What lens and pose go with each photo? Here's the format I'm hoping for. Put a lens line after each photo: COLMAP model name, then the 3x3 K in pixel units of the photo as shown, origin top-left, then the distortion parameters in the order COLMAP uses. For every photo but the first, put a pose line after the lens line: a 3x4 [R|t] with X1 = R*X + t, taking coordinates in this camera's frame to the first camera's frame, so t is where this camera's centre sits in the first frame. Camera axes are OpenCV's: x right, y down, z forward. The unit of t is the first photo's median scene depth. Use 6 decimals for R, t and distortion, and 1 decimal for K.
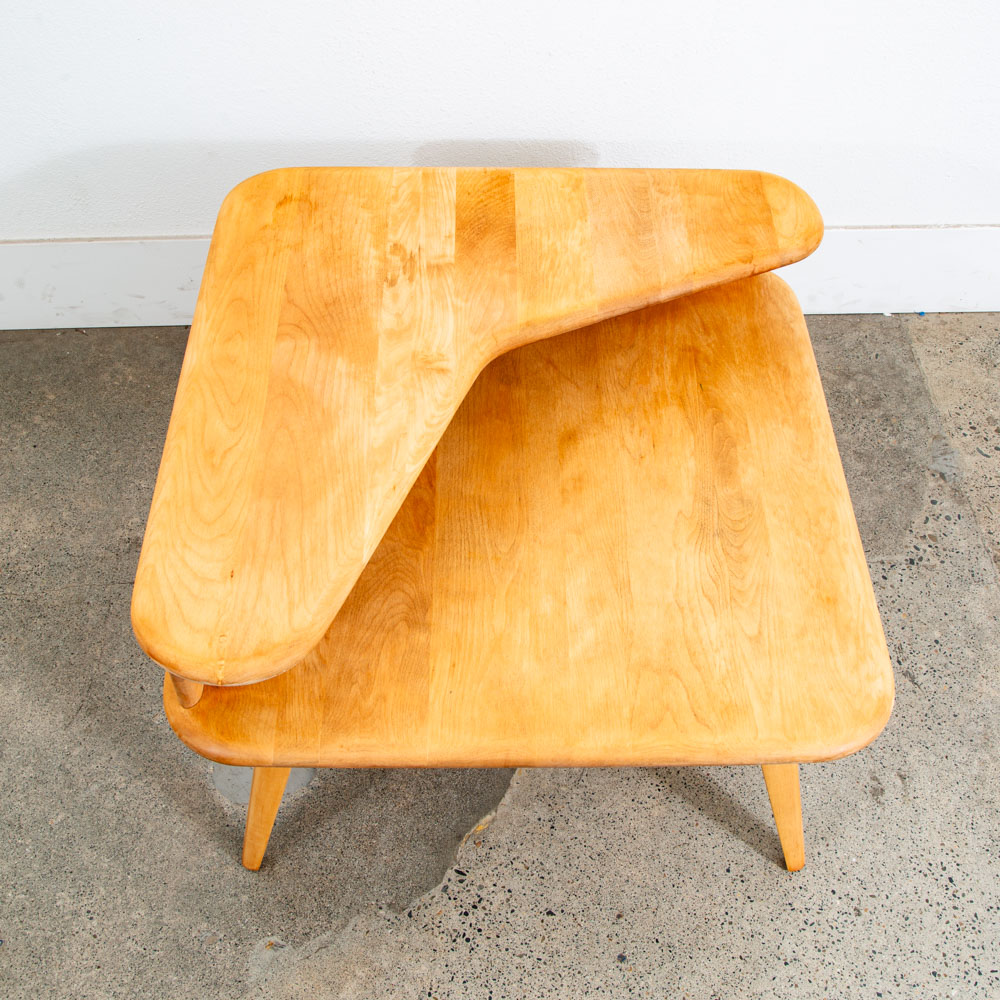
lens RADIAL K [[1234.9, 0, 519.2], [0, 1234.9, 486.6], [0, 0, 1]] dist [-0.074275, 0.000000]
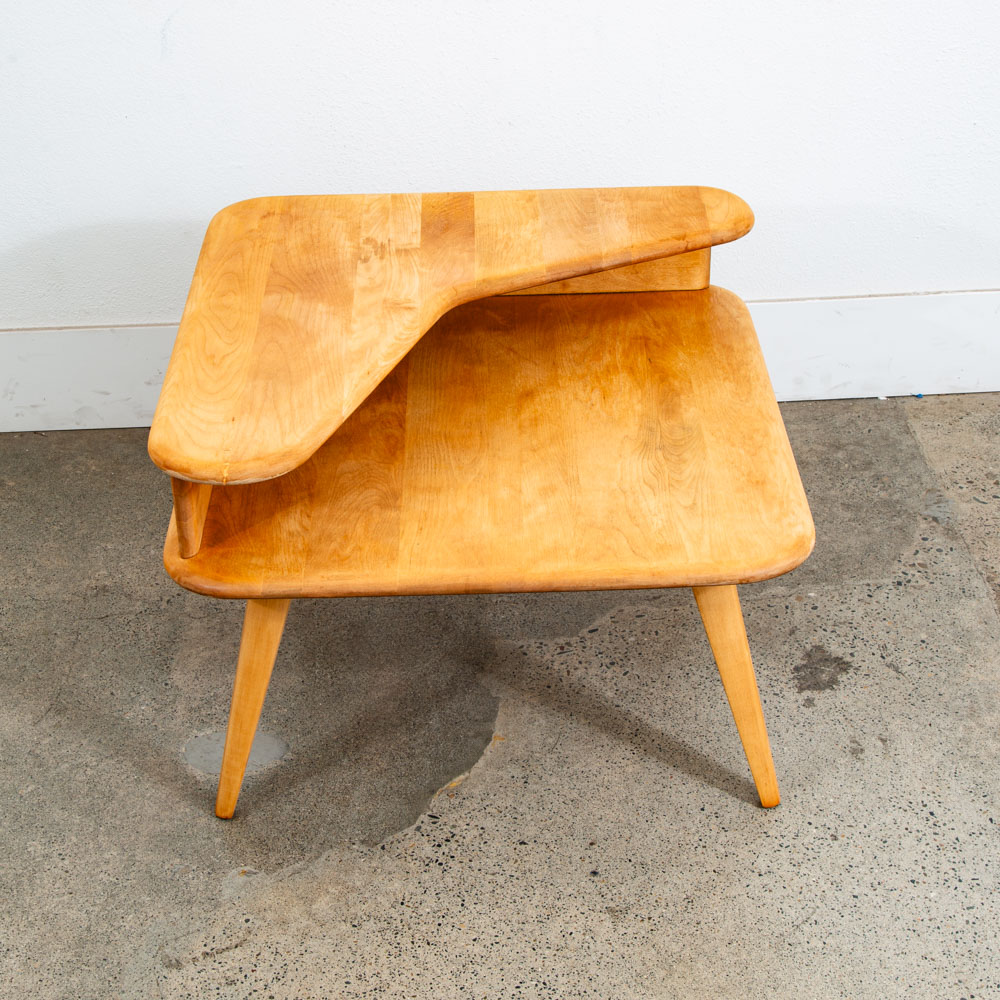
lens RADIAL K [[1894.2, 0, 499.7], [0, 1894.2, 490.3], [0, 0, 1]] dist [0.032902, 0.000000]
pose [[0.999212, -0.032931, -0.022136, 0.049081], [0.024272, 0.948604, -0.315533, 0.551879], [0.031389, 0.314748, 0.948656, -0.549723]]
